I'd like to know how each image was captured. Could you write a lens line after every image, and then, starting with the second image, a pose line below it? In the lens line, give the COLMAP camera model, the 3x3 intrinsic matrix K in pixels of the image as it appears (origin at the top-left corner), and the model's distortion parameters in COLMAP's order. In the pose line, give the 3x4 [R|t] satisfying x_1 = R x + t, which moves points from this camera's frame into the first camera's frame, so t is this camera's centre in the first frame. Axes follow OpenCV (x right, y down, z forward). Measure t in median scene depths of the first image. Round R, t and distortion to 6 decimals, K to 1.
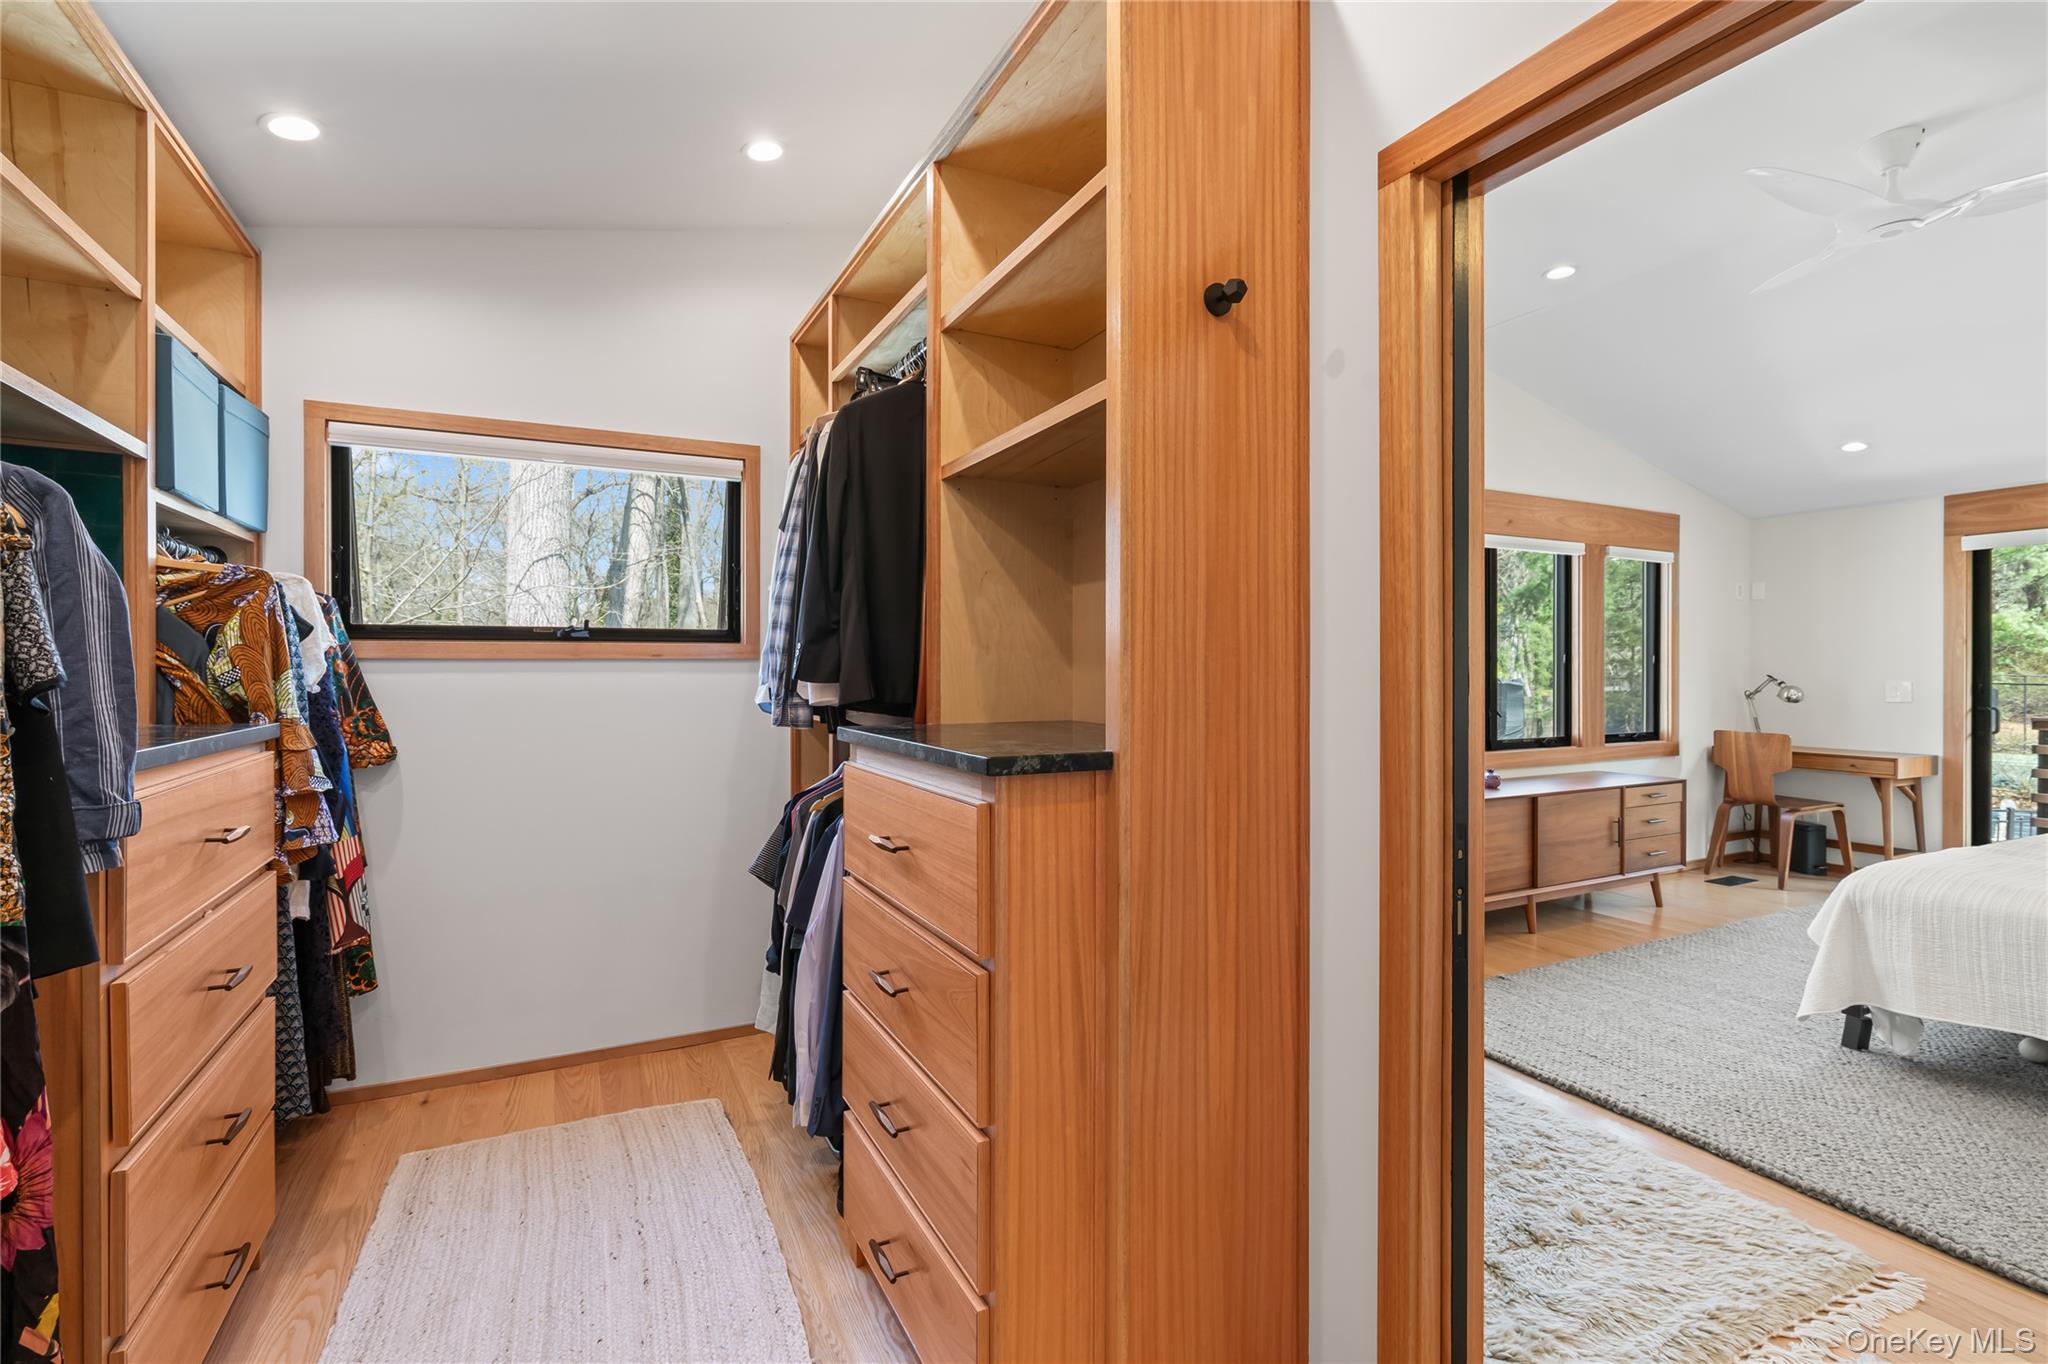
lens RADIAL K [[929.2, 0, 1010.6], [0, 929.2, 677.4], [0, 0, 1]] dist [-0.007071, 0.002704]
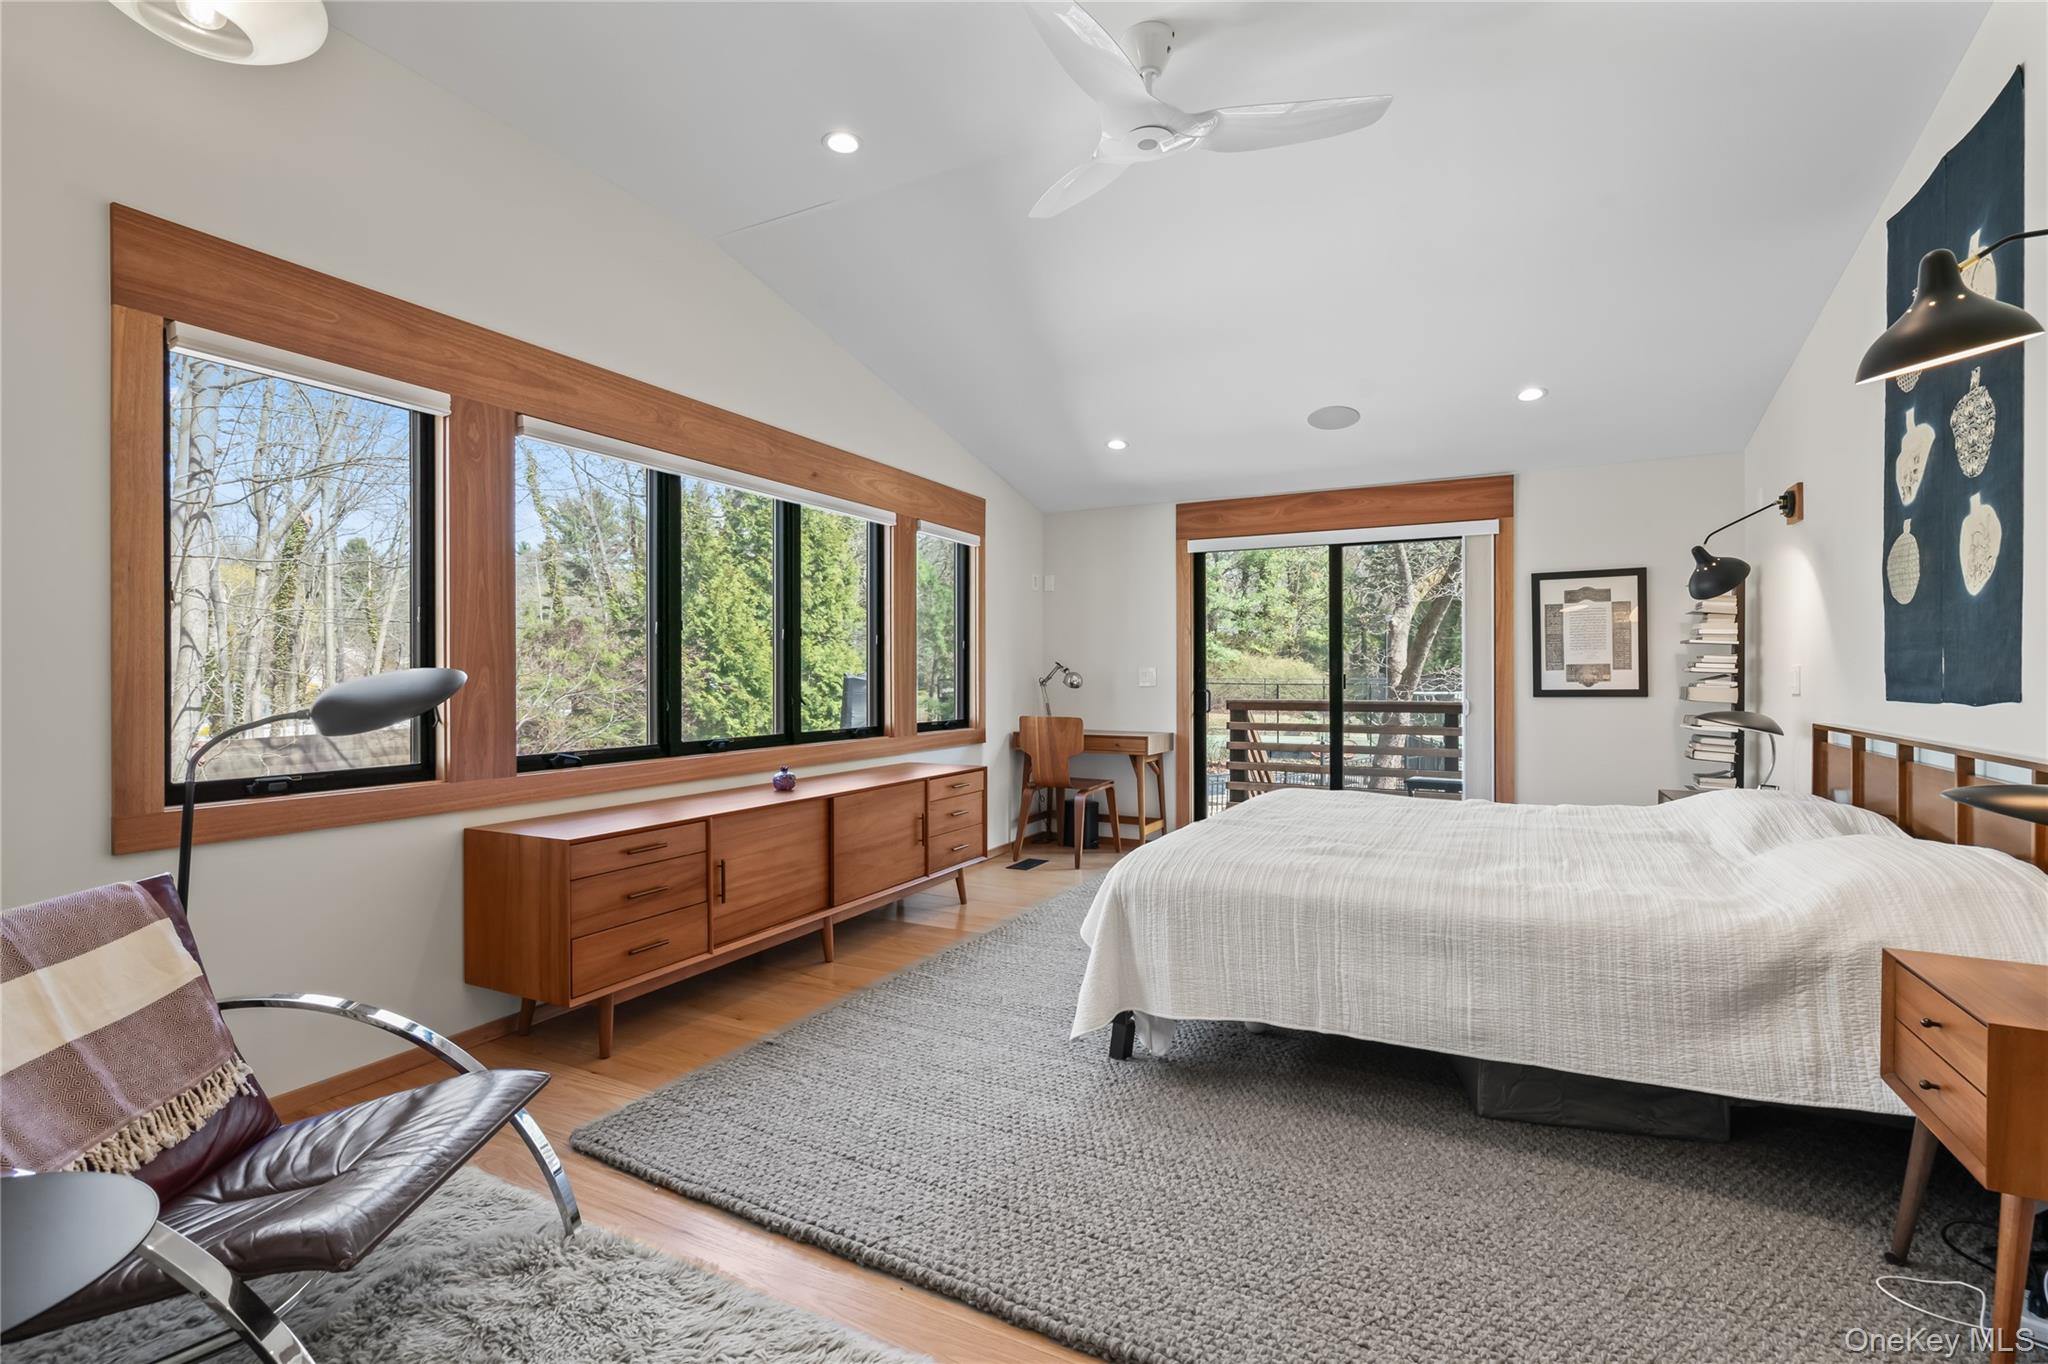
lens RADIAL K [[929.2, 0, 1021.6], [0, 929.2, 680.2], [0, 0, 1]] dist [-0.007071, 0.002704]
pose [[0.804228, -0.000669, 0.594321, 0.189759], [0.003866, 0.999984, -0.004107, 0.025497], [-0.594308, 0.005600, 0.804218, 0.209181]]
